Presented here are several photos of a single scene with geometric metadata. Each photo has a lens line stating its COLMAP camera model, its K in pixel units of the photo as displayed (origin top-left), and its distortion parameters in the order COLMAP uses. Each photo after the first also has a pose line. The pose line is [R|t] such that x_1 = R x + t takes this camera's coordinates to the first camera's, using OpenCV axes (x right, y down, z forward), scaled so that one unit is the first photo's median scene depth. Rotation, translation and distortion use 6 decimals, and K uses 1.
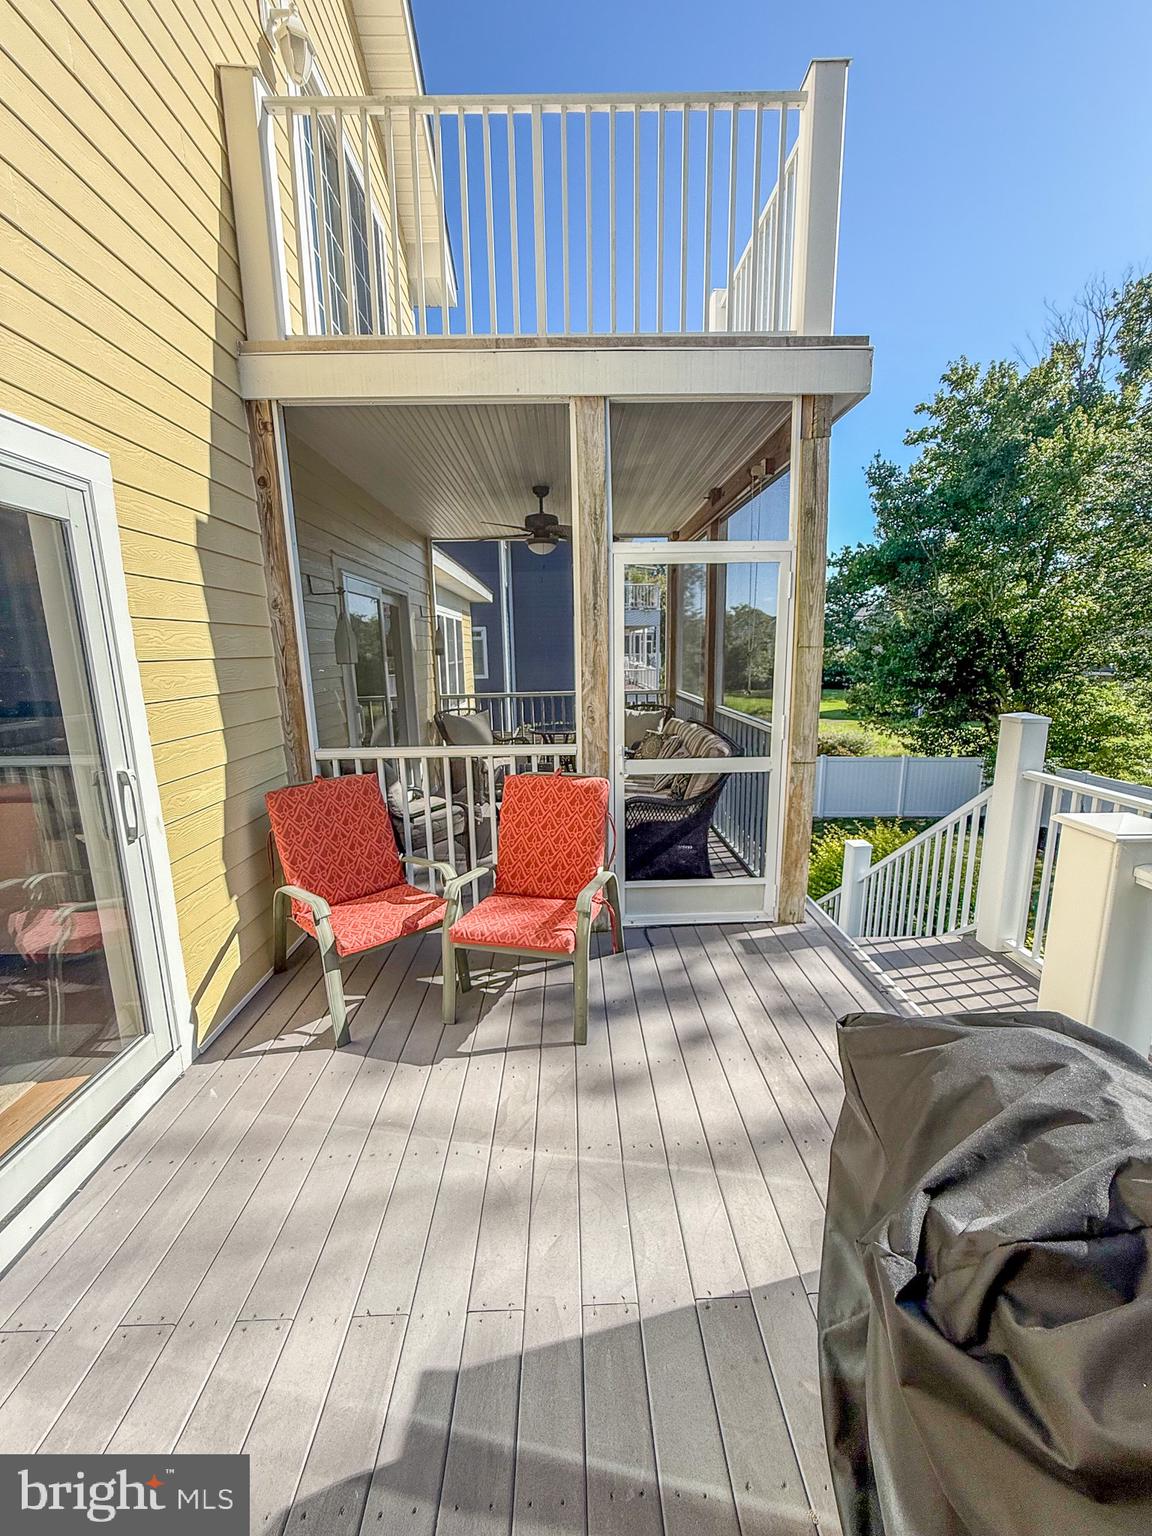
lens RADIAL K [[607.7, 0, 576.6], [0, 607.7, 763.0], [0, 0, 1]] dist [-0.000130, -0.000138]
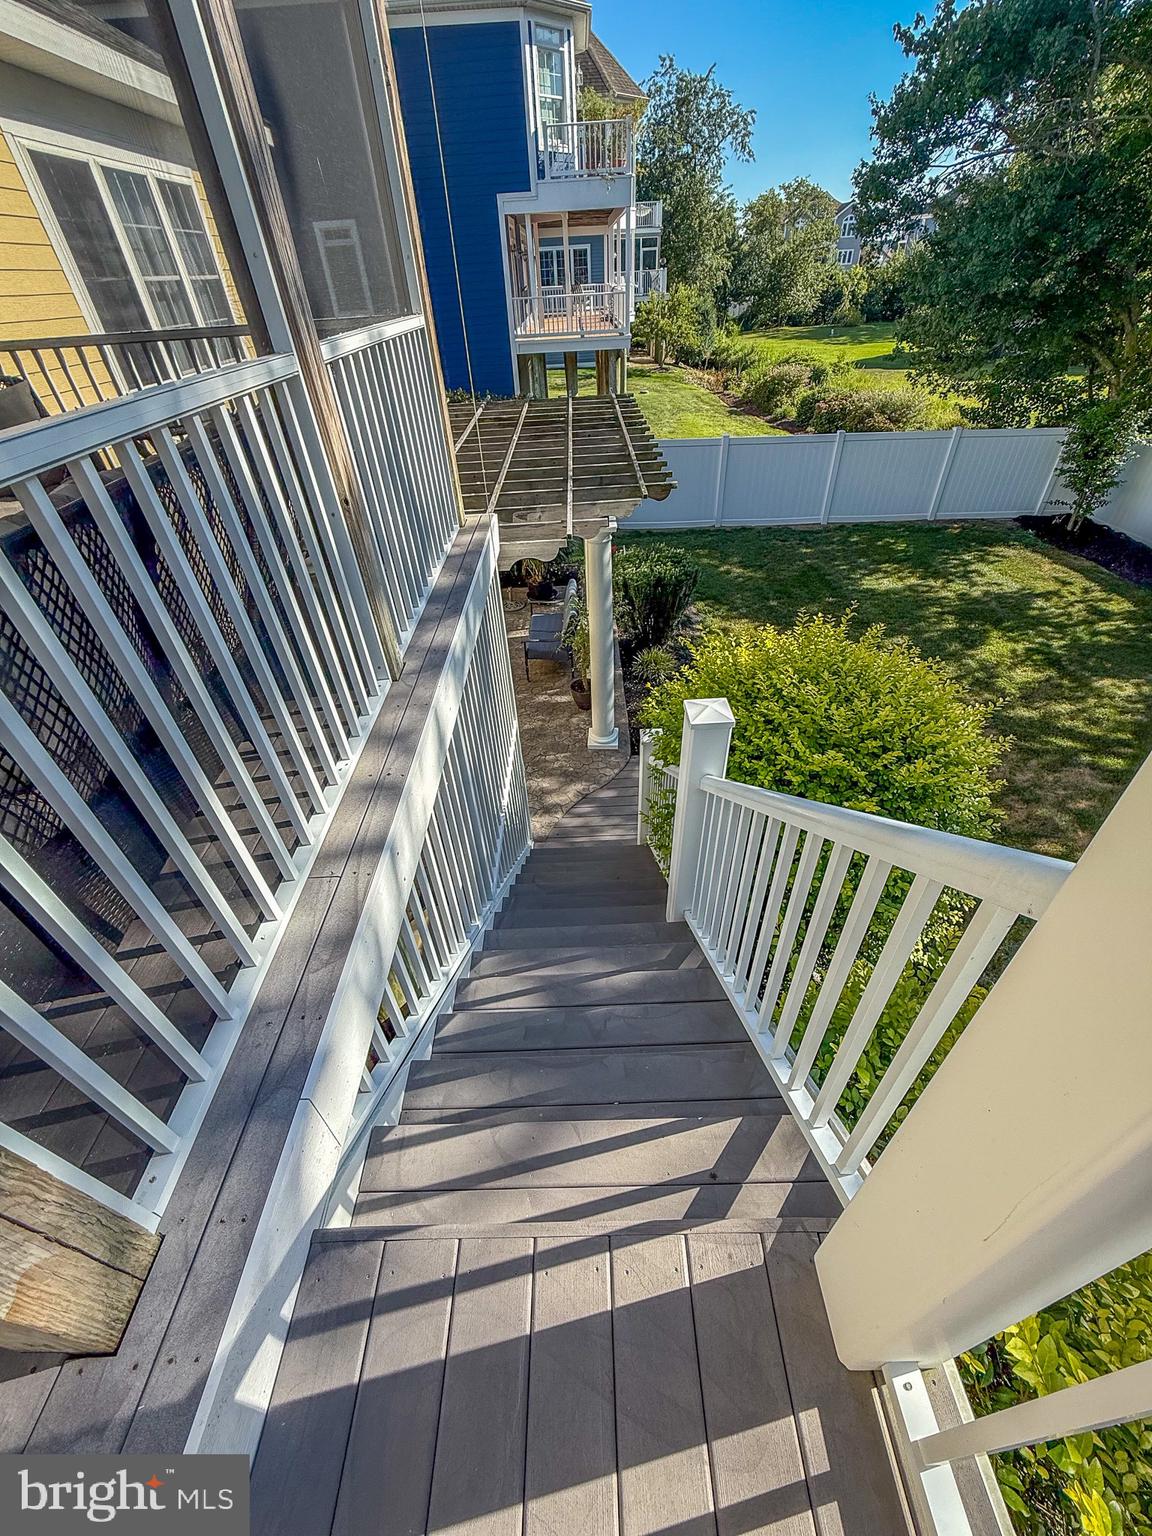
lens RADIAL K [[623.0, 0, 576.0], [0, 623.0, 768.0], [0, 0, 1]] dist [-0.001828, -0.000322]
pose [[0.999493, -0.015347, -0.027883, 0.106033], [0.026622, 0.883243, 0.468158, -0.012888], [0.017443, -0.468663, 0.883205, 0.161574]]
